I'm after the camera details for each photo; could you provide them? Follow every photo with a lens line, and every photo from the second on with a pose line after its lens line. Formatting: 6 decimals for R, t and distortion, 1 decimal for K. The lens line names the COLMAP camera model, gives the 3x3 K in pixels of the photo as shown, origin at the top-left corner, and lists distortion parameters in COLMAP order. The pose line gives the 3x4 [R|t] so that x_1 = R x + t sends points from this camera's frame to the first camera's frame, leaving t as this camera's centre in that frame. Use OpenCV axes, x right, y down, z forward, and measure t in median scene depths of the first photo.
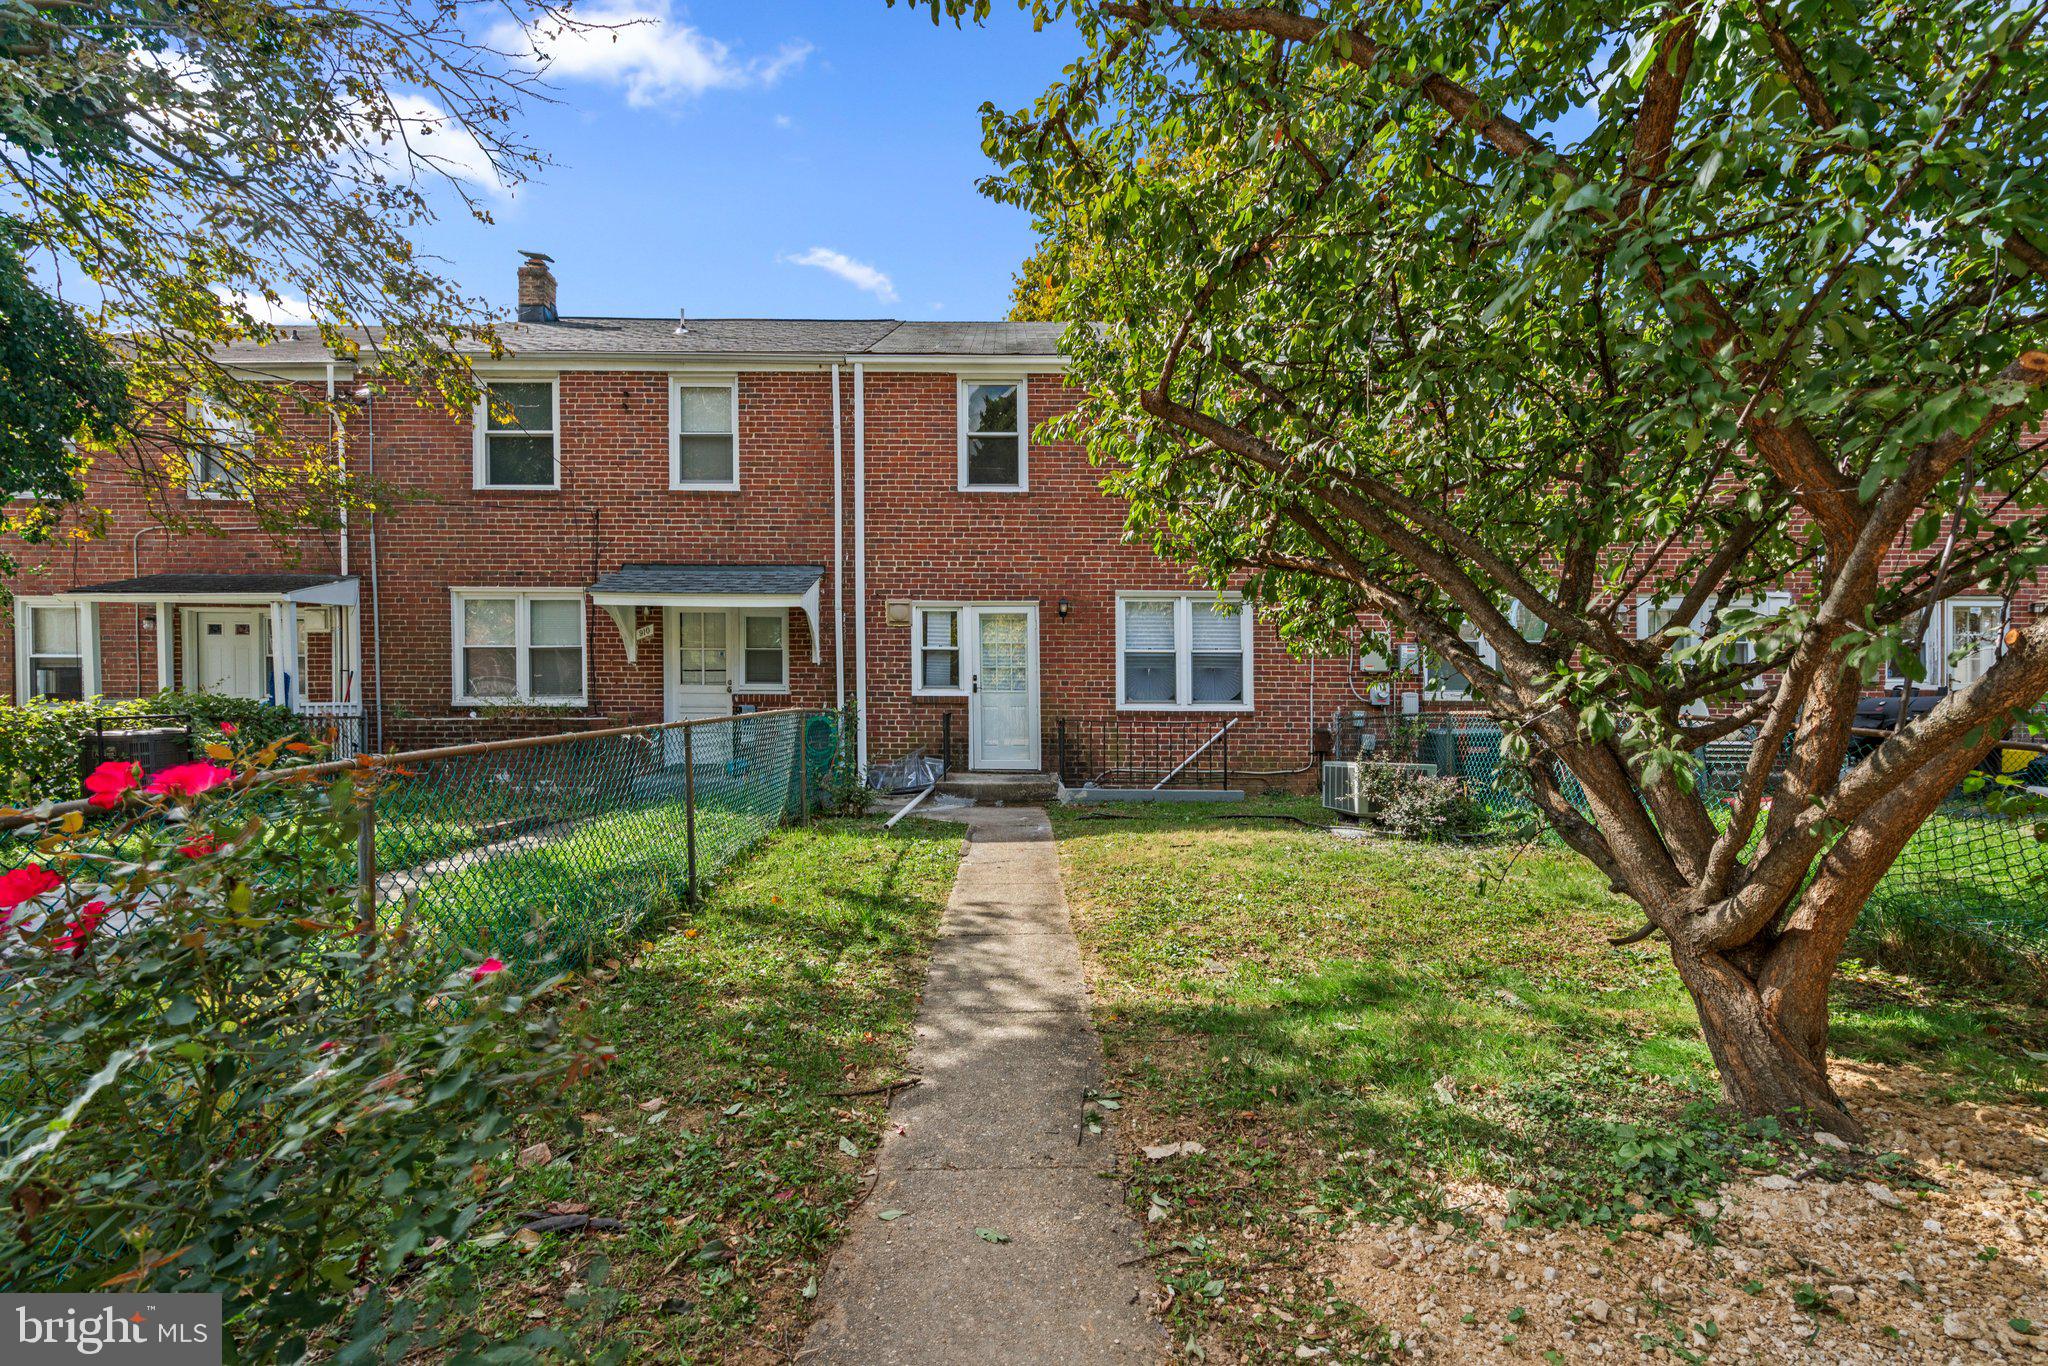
lens RADIAL K [[942.6, 0, 1026.3], [0, 942.6, 692.7], [0, 0, 1]] dist [0.000878, 0.001059]
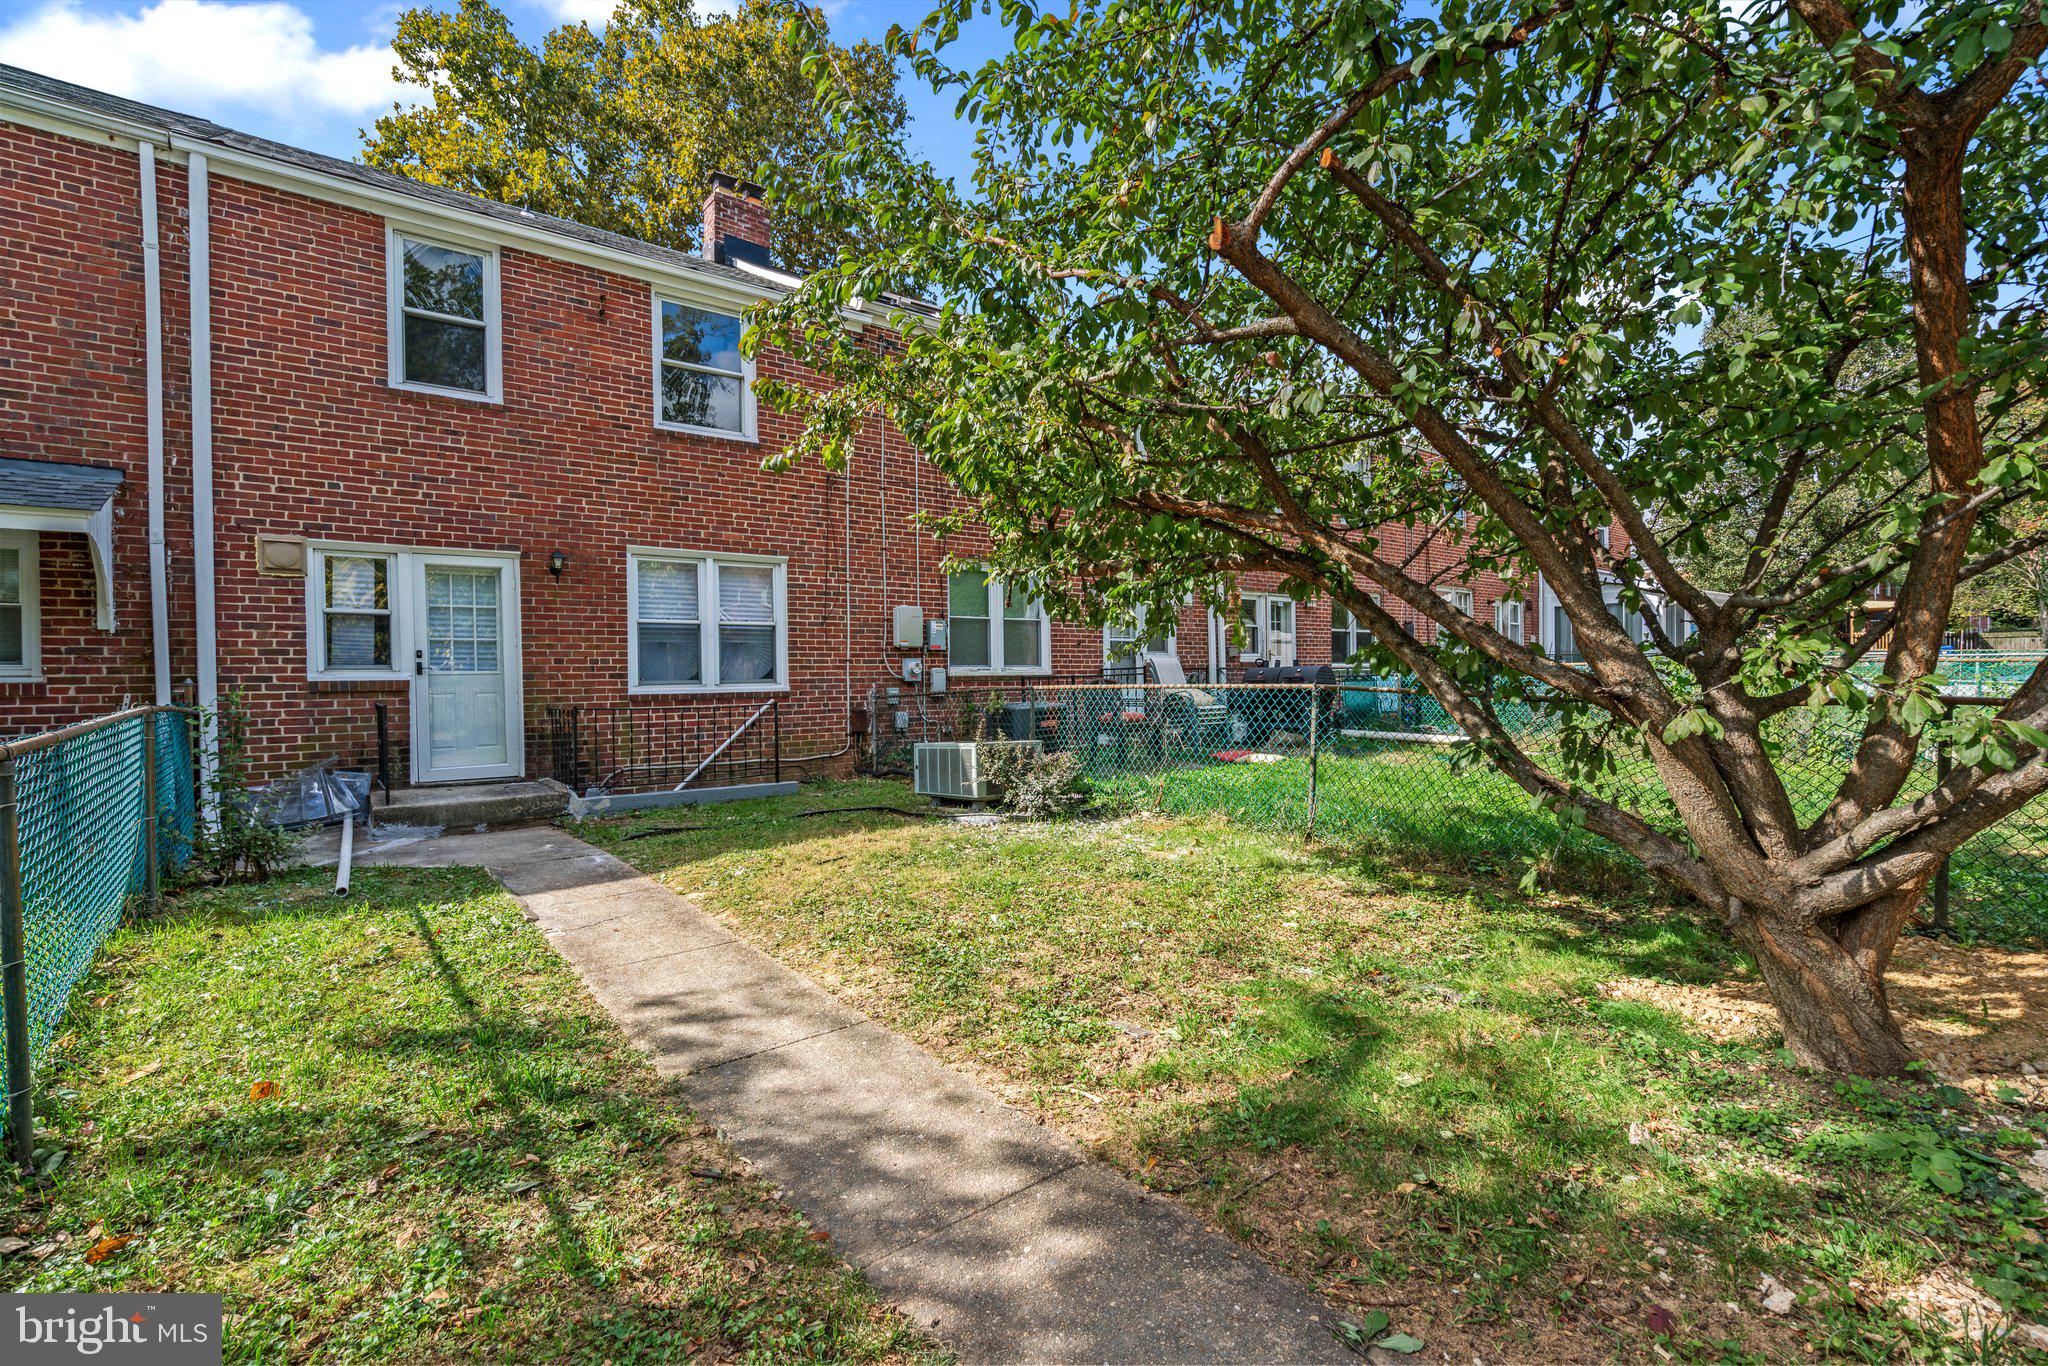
lens RADIAL K [[909.0, 0, 1017.1], [0, 909.0, 667.1], [0, 0, 1]] dist [-0.002182, 0.000658]
pose [[0.787370, -0.009894, 0.616401, -0.122828], [0.011881, 0.999929, 0.000873, -0.001294], [-0.616366, 0.006636, 0.787432, 0.185768]]
